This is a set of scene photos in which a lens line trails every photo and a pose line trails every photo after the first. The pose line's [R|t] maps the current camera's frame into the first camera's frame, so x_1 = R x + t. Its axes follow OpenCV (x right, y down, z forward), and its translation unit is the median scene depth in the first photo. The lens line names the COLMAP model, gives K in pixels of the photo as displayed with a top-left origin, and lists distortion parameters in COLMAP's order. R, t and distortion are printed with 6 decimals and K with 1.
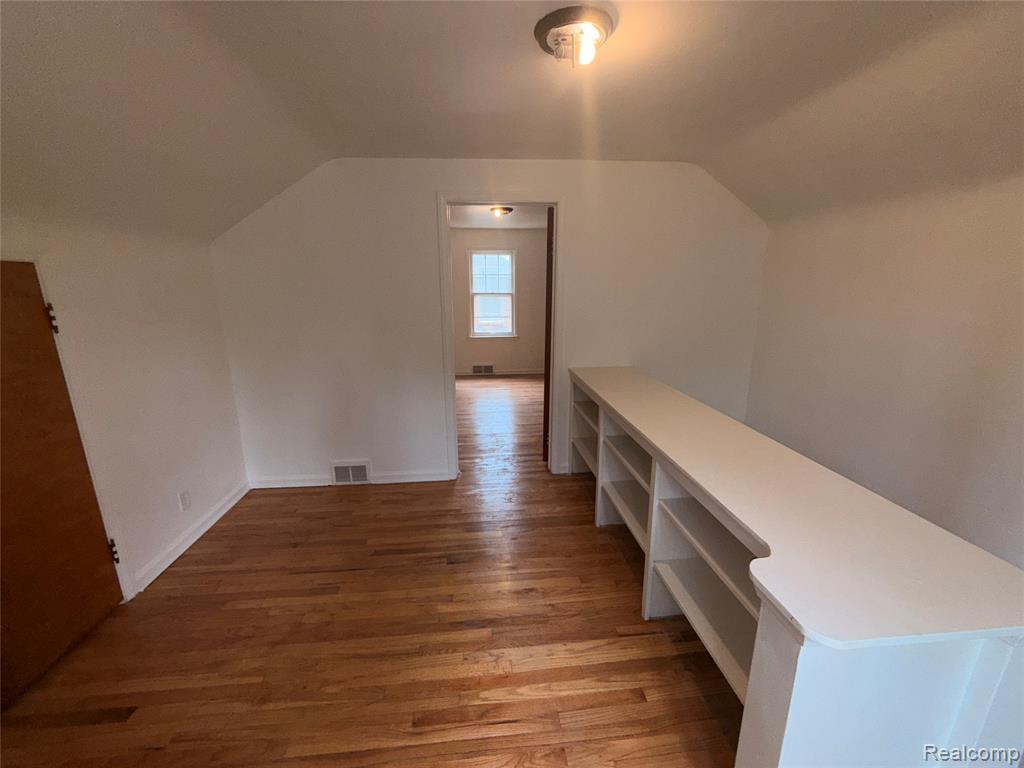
lens RADIAL K [[409.5, 0, 509.9], [0, 409.5, 382.0], [0, 0, 1]] dist [-0.000869, 0.000275]
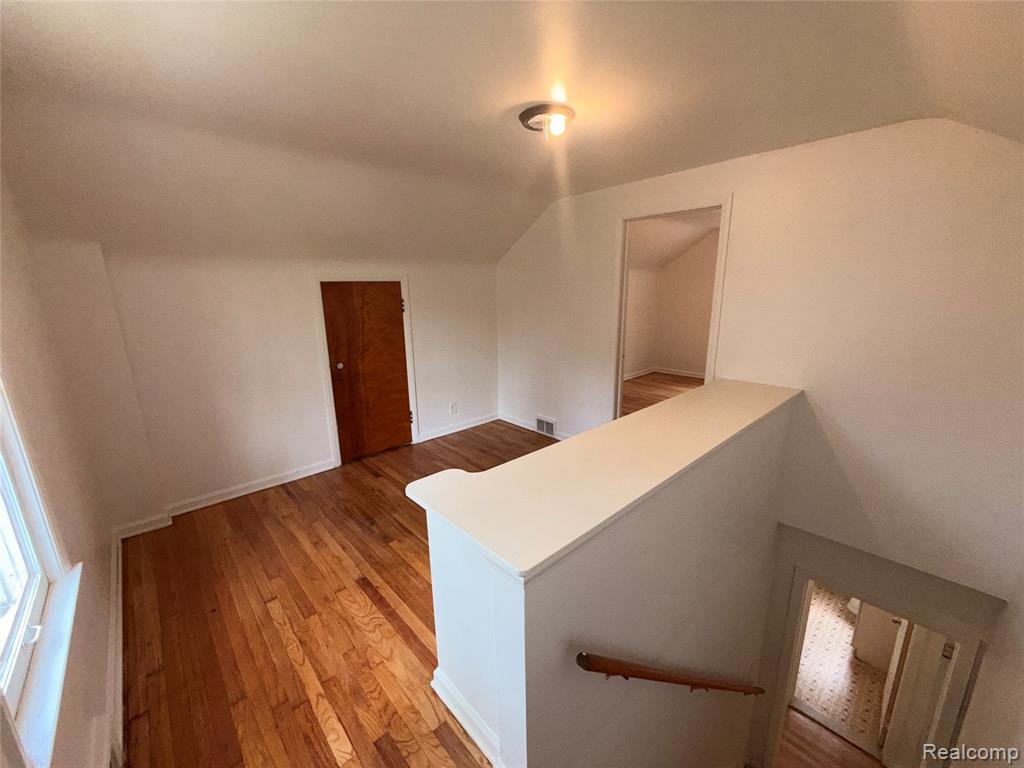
lens RADIAL K [[409.5, 0, 511.3], [0, 409.5, 384.7], [0, 0, 1]] dist [-0.000869, 0.000275]
pose [[0.603358, 0.179547, -0.776995, 0.734298], [-0.174323, 0.980456, 0.091196, -0.024635], [0.778184, 0.080425, 0.622866, 0.058289]]
